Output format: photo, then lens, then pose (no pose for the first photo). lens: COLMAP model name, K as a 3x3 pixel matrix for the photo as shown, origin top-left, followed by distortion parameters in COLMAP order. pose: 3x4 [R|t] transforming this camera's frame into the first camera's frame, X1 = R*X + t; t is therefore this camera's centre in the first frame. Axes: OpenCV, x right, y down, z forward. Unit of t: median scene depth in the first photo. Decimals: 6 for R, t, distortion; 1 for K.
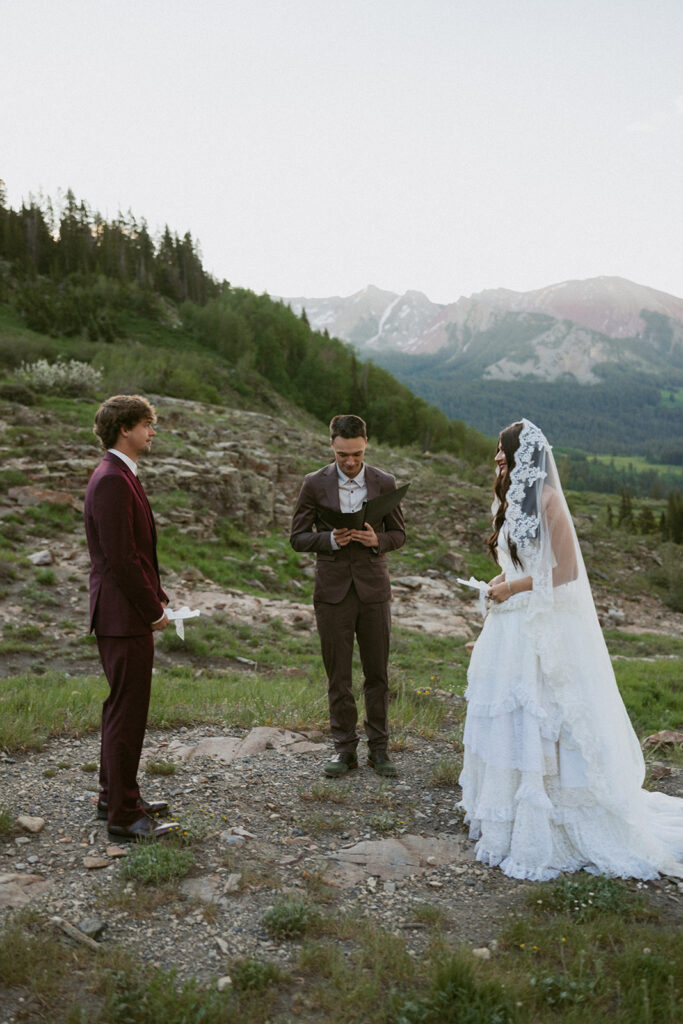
lens RADIAL K [[1208.5, 0, 315.2], [0, 1208.5, 510.7], [0, 0, 1]] dist [0.051271, -0.206763]
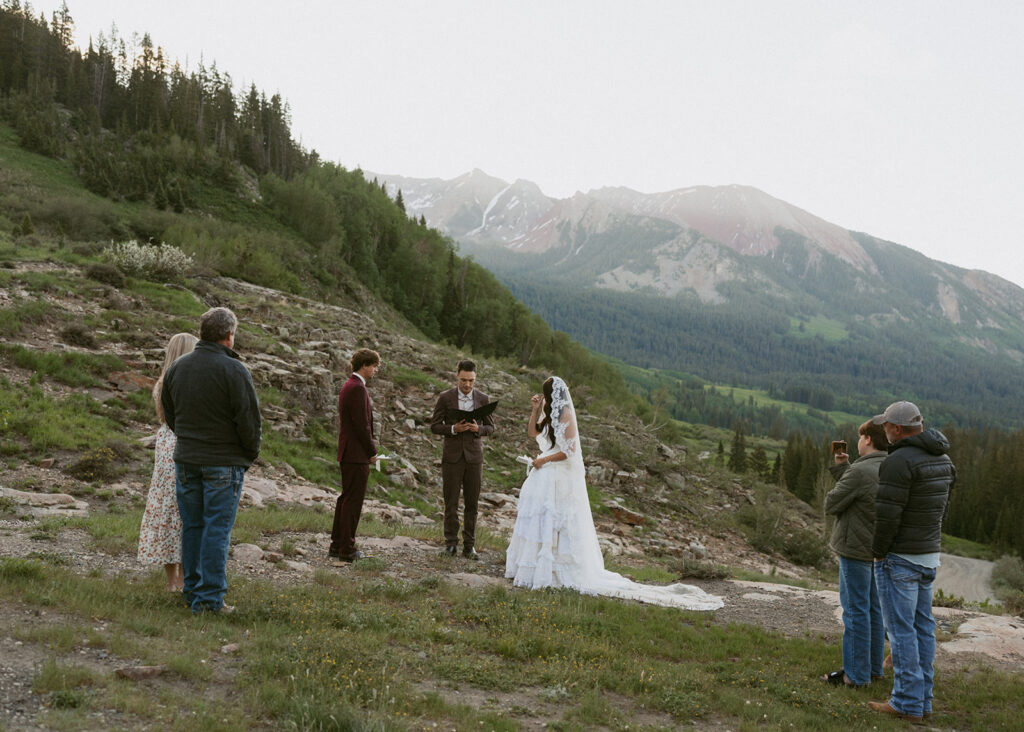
lens RADIAL K [[1470.2, 0, 513.5], [0, 1470.2, 331.4], [0, 0, 1]] dist [0.023176, 0.007135]
pose [[0.993099, 0.085102, 0.080698, -0.012390], [-0.079675, 0.994483, -0.068236, 0.003157], [-0.086059, 0.061336, 0.994400, -0.174224]]
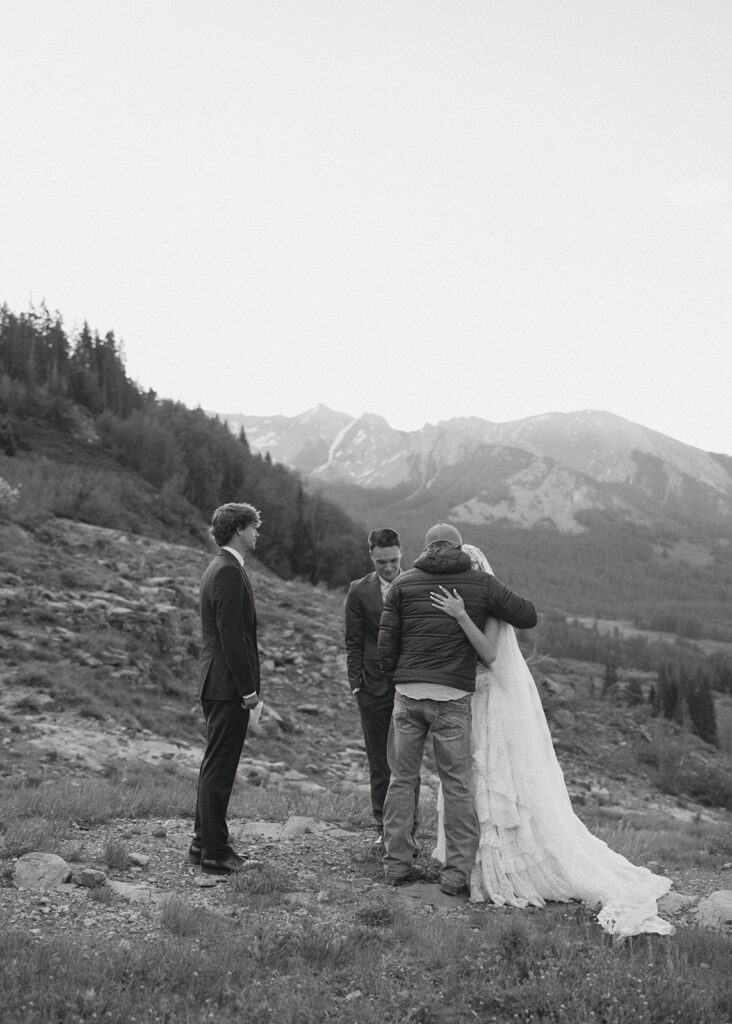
lens RADIAL K [[1470.2, 0, 364.7], [0, 1470.2, 539.5], [0, 0, 1]] dist [0.023176, 0.007135]
pose [[0.995337, 0.048171, 0.083570, -0.016953], [-0.040326, 0.994836, -0.093141, 0.008158], [-0.087625, 0.089336, 0.992140, -0.053981]]
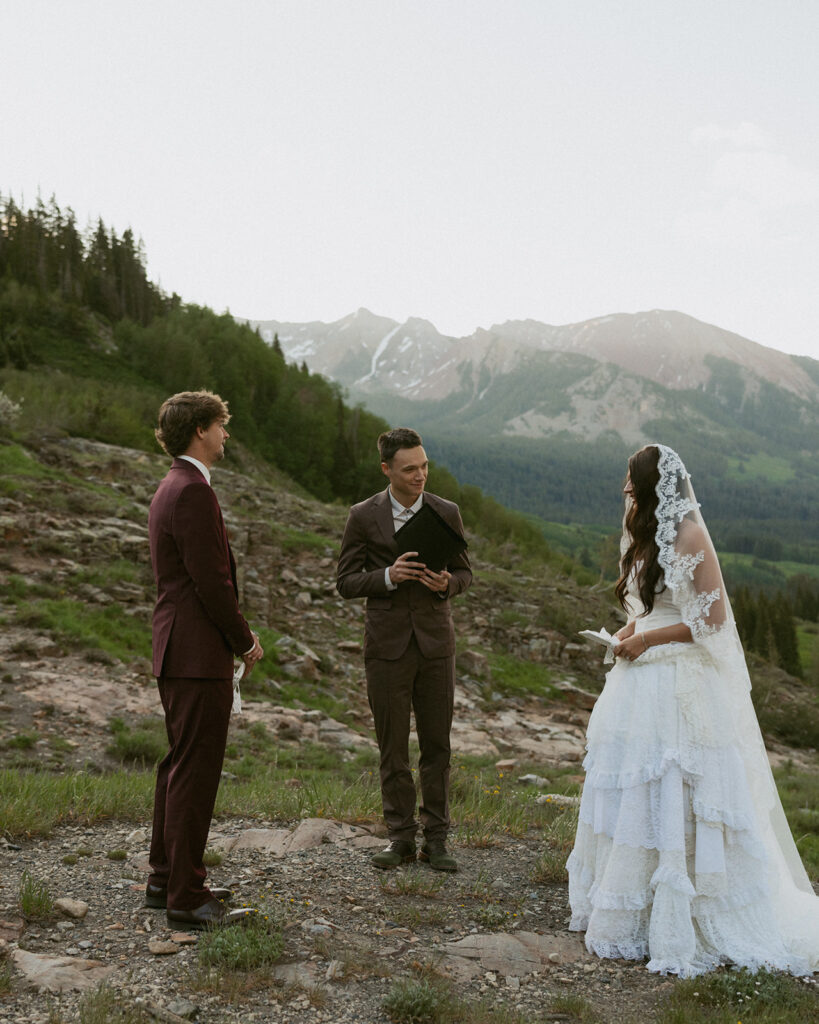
lens RADIAL K [[1578.6, 0, 389.9], [0, 1578.6, 569.7], [0, 0, 1]] dist [0.004482, 0.072393]
pose [[0.997038, 0.029056, 0.071215, -0.011589], [-0.027551, 0.999378, -0.022027, 0.005310], [-0.071811, 0.019999, 0.997218, -0.009993]]
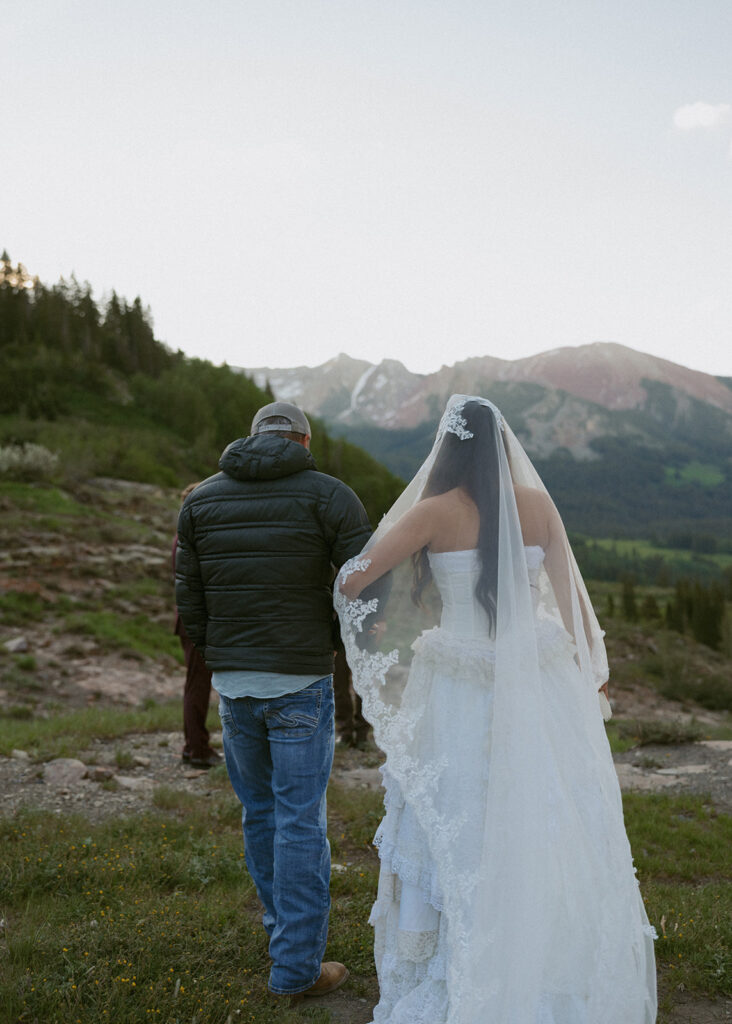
lens RADIAL K [[1410.0, 0, 354.6], [0, 1410.0, 517.7], [0, 0, 1]] dist [0.031175, 0.023778]
pose [[0.998481, -0.013359, 0.053453, -0.006424], [0.016820, 0.997754, -0.064834, 0.007954], [-0.052467, 0.065634, 0.996463, -0.092866]]
